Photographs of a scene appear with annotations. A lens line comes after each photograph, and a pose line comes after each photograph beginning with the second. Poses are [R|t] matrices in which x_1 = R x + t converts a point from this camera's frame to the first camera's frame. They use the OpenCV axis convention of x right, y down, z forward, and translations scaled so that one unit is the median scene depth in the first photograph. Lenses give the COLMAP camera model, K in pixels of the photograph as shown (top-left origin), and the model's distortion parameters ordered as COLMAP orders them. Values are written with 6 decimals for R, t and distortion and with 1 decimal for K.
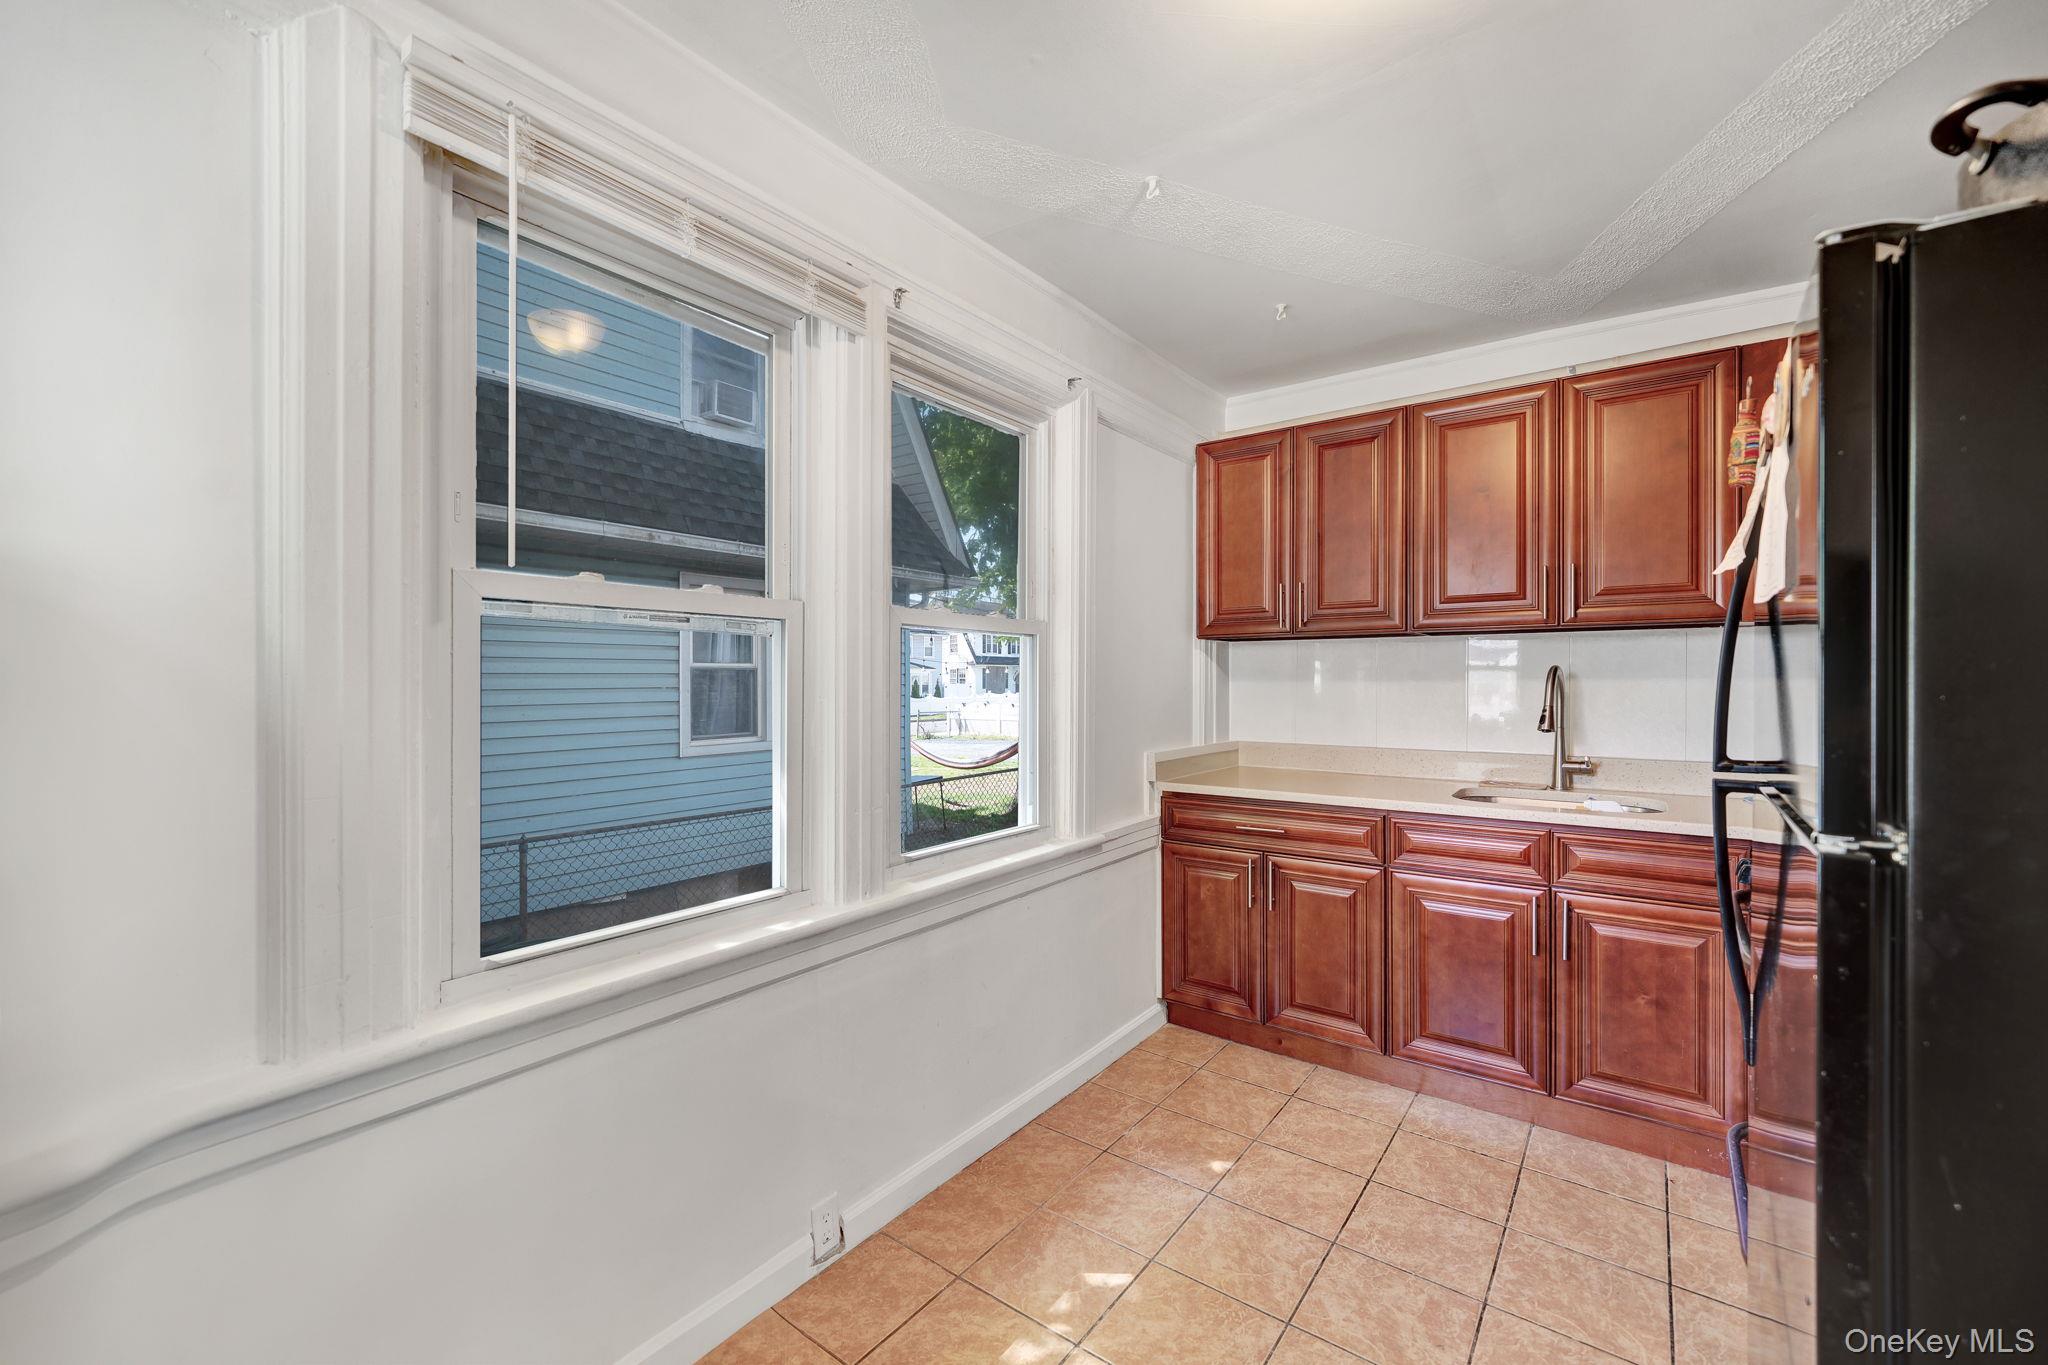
lens RADIAL K [[815.8, 0, 1024.0], [0, 815.8, 682.5], [0, 0, 1]] dist [-0.003122, 0.000158]
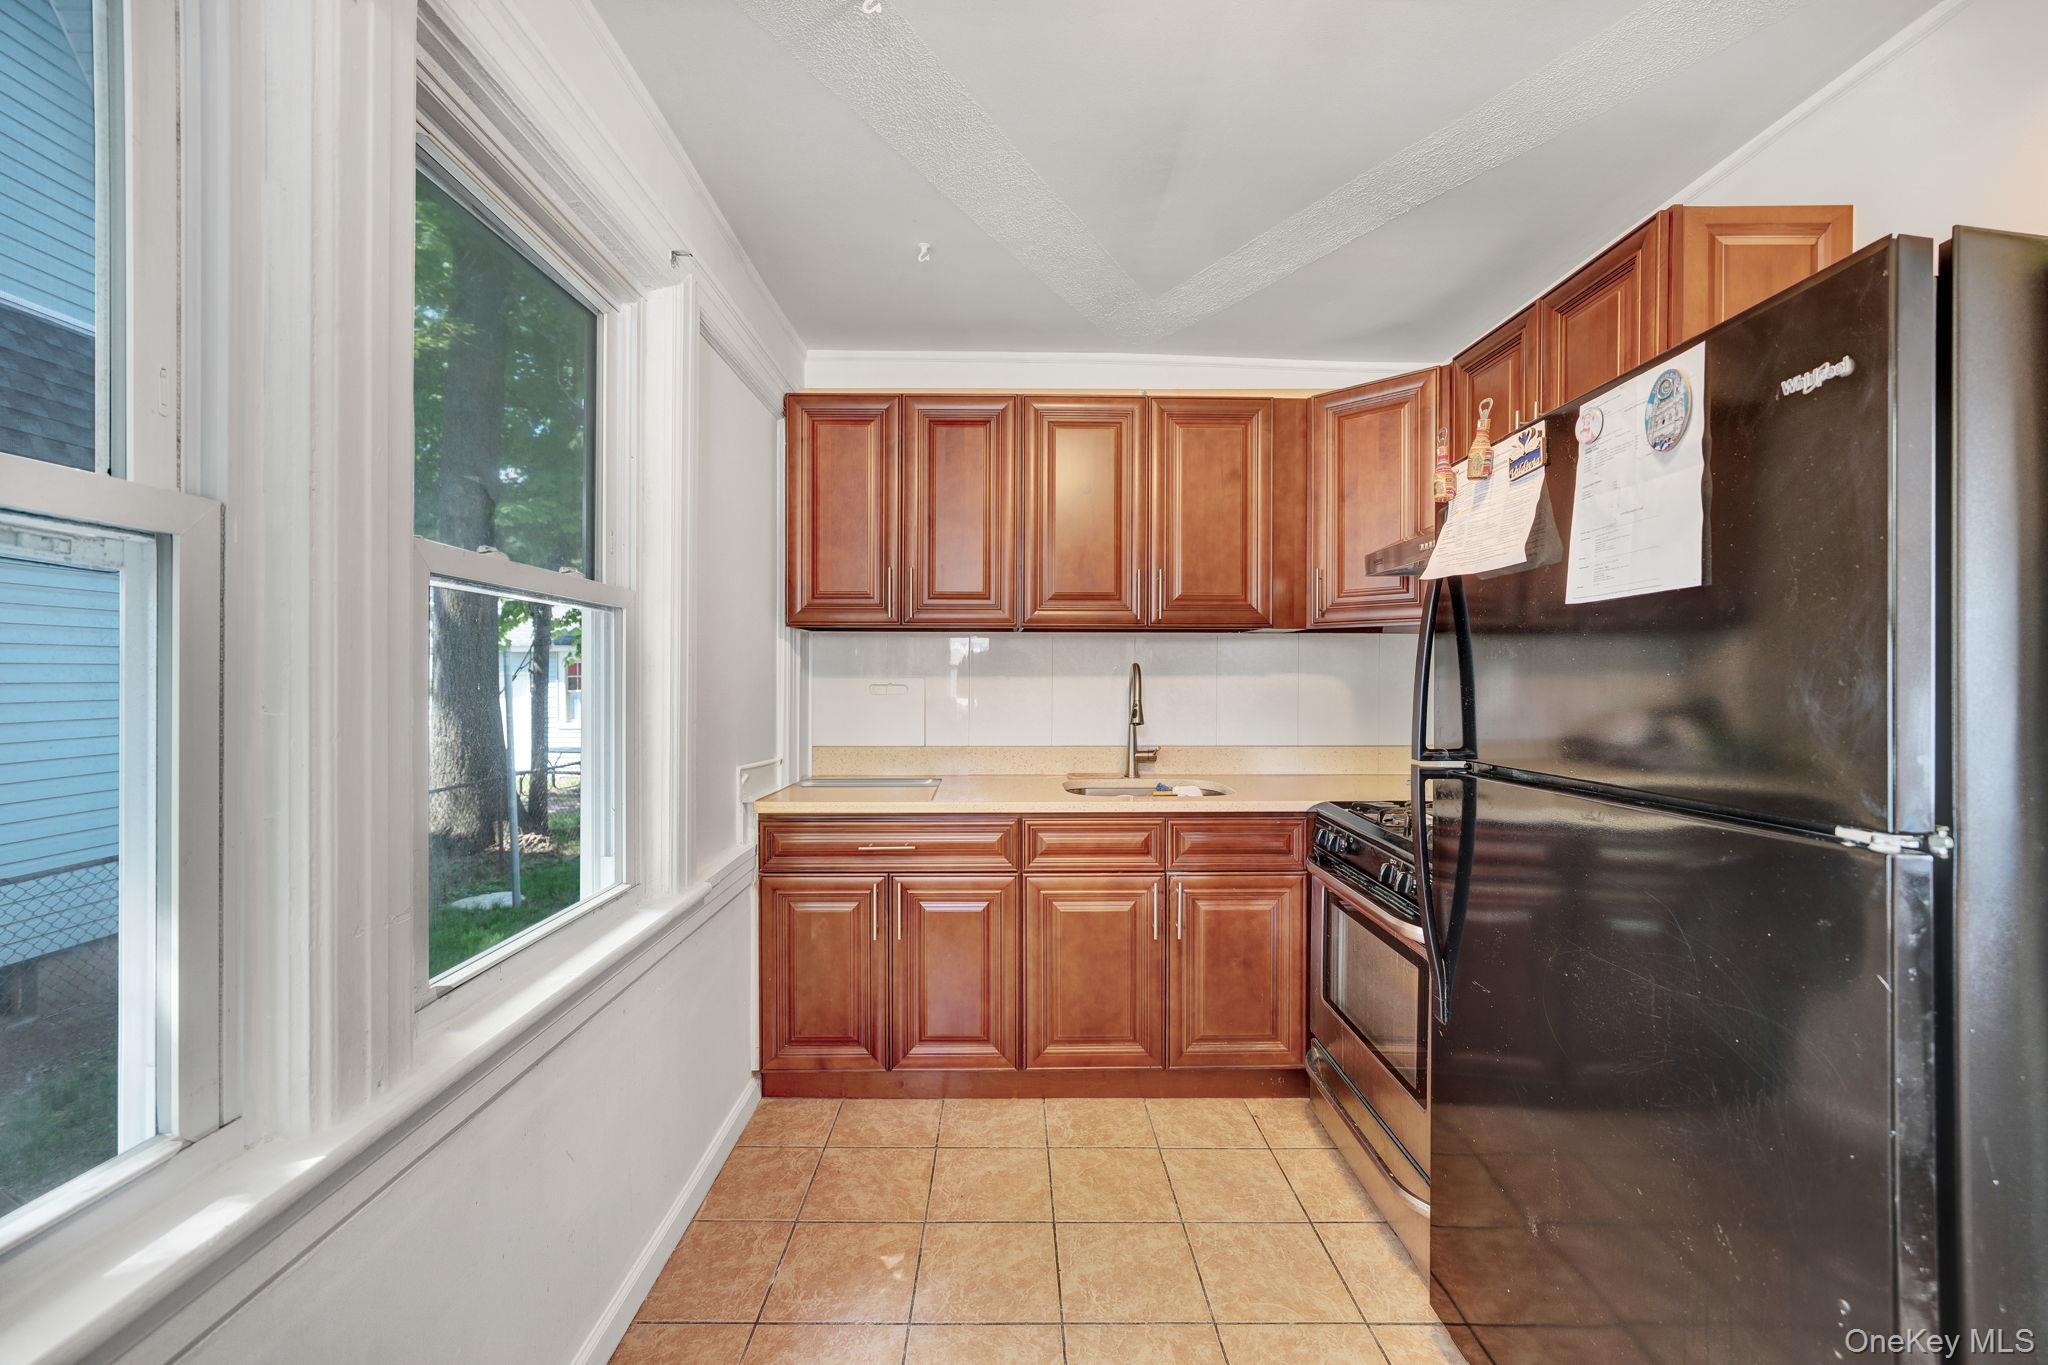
lens RADIAL K [[815.8, 0, 1024.0], [0, 815.8, 682.5], [0, 0, 1]] dist [-0.003122, 0.000158]
pose [[0.798938, -0.002007, 0.601410, -0.120351], [-0.001344, 0.999986, 0.005124, -0.000362], [-0.601412, -0.004902, 0.798924, 0.231911]]
